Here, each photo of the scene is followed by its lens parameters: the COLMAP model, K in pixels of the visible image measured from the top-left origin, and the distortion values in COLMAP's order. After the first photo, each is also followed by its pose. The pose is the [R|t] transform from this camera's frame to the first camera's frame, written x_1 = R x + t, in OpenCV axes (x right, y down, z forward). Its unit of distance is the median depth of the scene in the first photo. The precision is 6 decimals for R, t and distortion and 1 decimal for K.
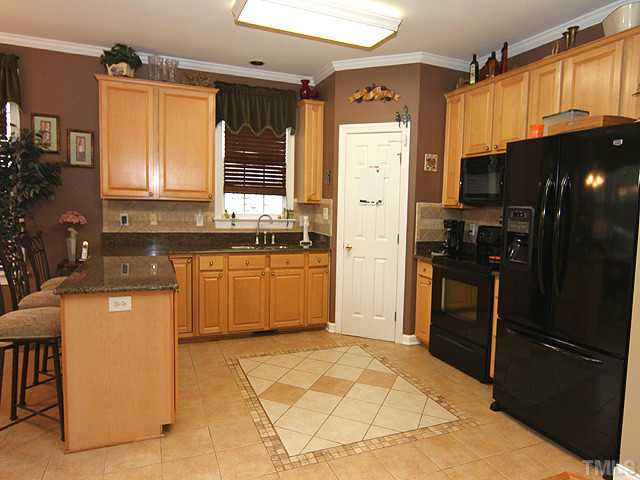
lens RADIAL K [[414.7, 0, 318.1], [0, 414.7, 230.8], [0, 0, 1]] dist [-0.003431, -0.000574]
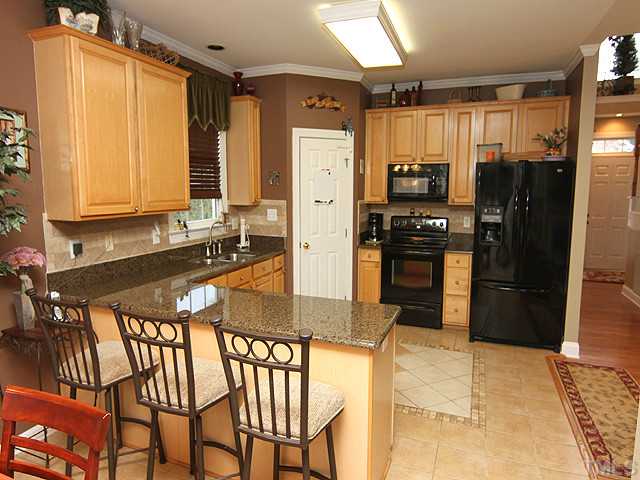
lens RADIAL K [[410.4, 0, 320.2], [0, 410.4, 227.6], [0, 0, 1]] dist [-0.005197, -0.001175]
pose [[0.684880, -0.100092, 0.721748, -0.690243], [0.065305, 0.994966, 0.076013, -0.087950], [-0.725723, -0.004926, 0.687969, 0.270549]]
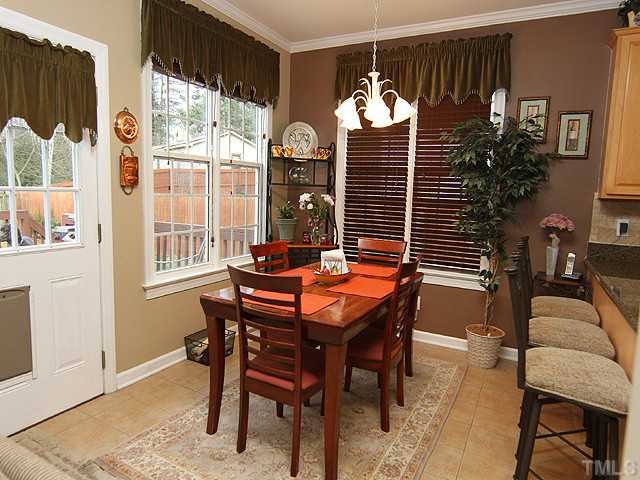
lens RADIAL K [[412.3, 0, 320.0], [0, 412.3, 240.0], [0, 0, 1]] dist [-0.010925, -0.000931]
pose [[0.639560, 0.092416, -0.763166, -0.263138], [-0.075715, 0.995493, 0.057097, -0.006639], [0.765003, 0.021266, 0.643675, 0.129917]]
